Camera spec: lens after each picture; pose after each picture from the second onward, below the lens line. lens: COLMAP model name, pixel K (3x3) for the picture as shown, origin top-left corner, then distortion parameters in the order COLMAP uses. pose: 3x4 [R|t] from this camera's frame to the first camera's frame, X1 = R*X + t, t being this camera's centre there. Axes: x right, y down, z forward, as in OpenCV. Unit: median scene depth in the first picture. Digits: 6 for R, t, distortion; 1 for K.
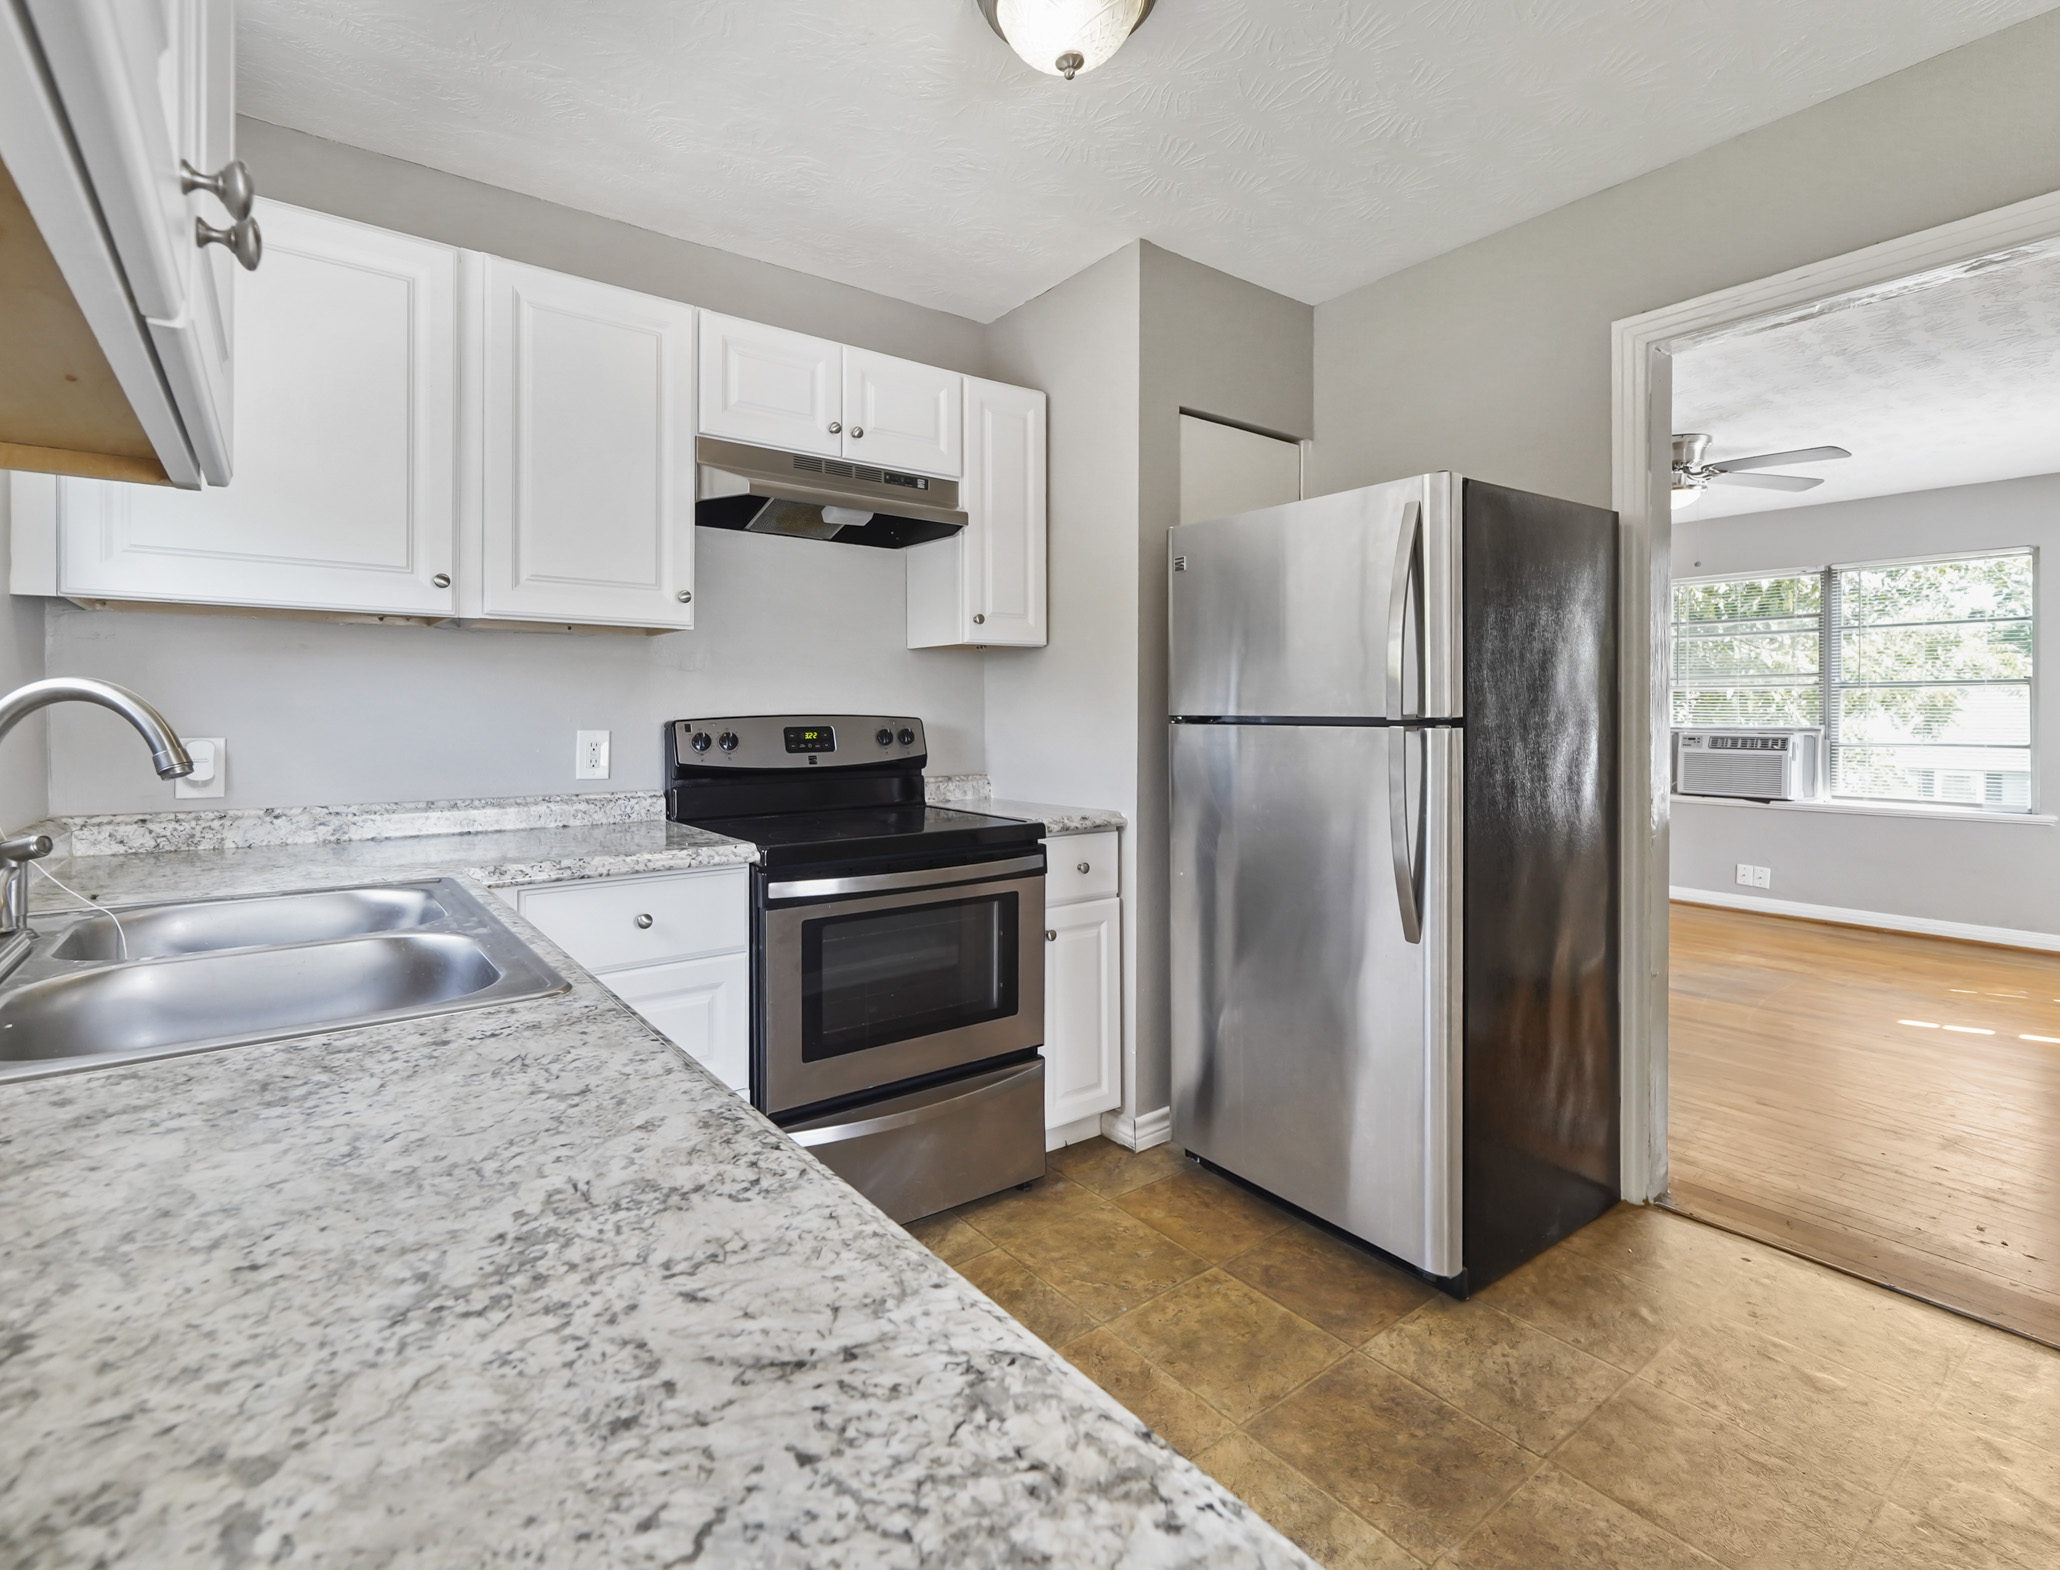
lens RADIAL K [[961.9, 0, 999.8], [0, 961.9, 714.1], [0, 0, 1]] dist [0.001110, -0.000263]
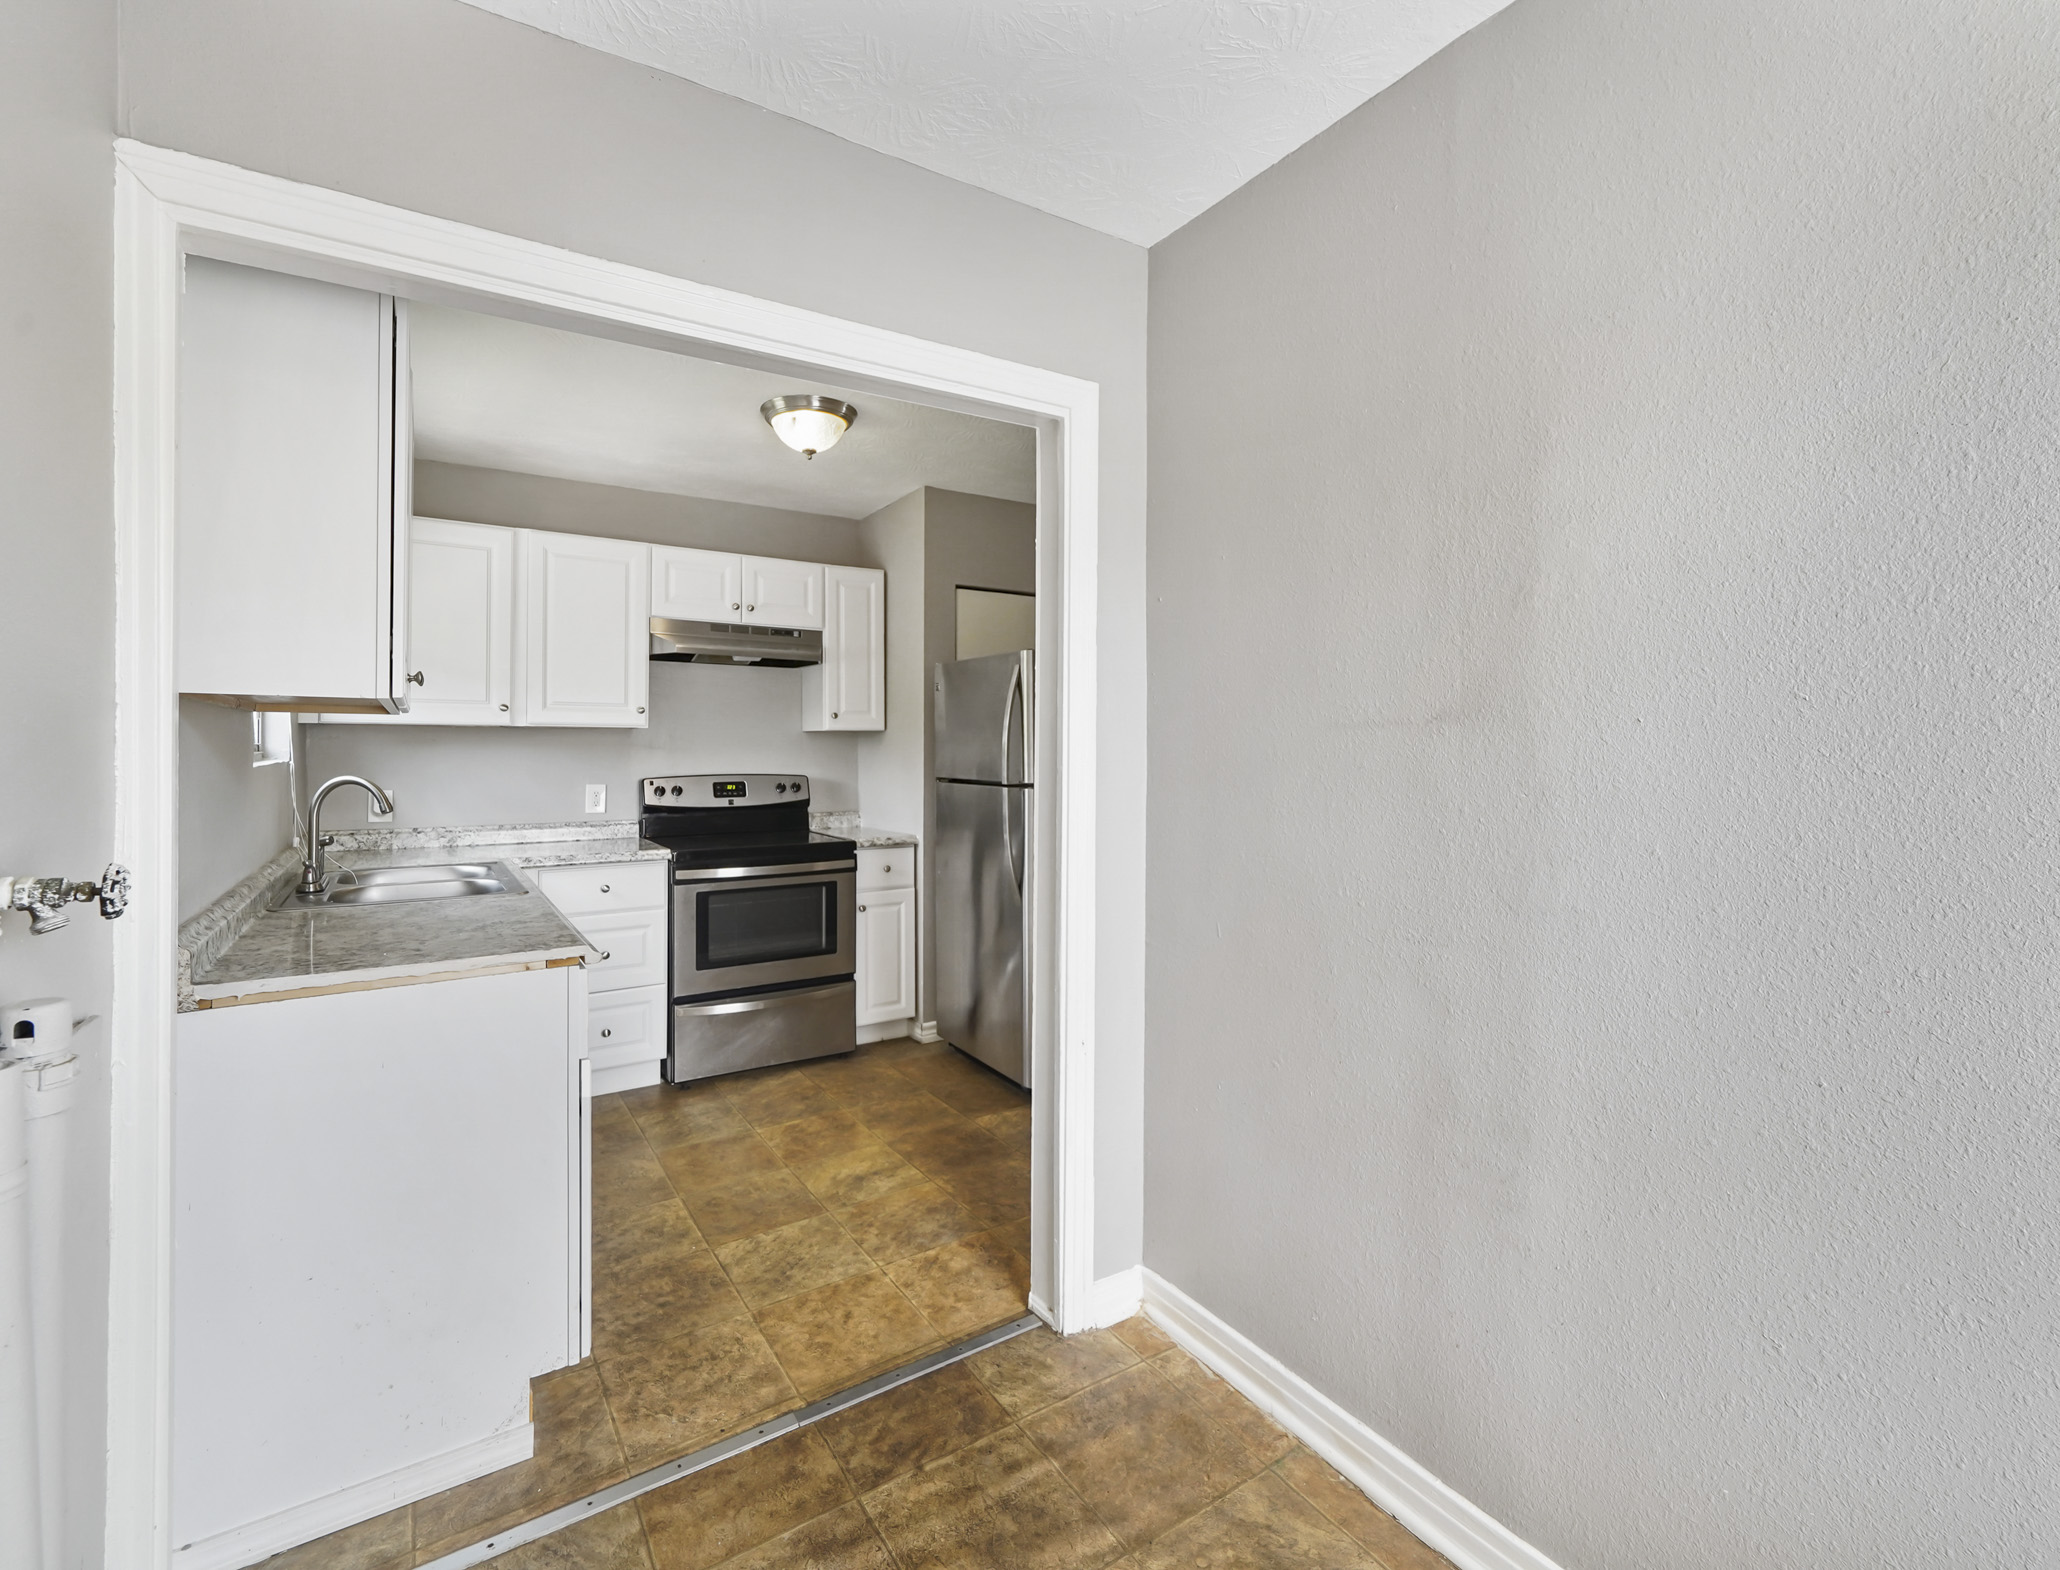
lens RADIAL K [[925.9, 0, 1026.9], [0, 925.9, 744.9], [0, 0, 1]] dist [0.000922, 0.000119]
pose [[0.998444, 0.002830, -0.055688, 0.431981], [-0.003099, 0.999984, -0.004742, -0.047912], [0.055673, 0.004907, 0.998437, -0.599056]]
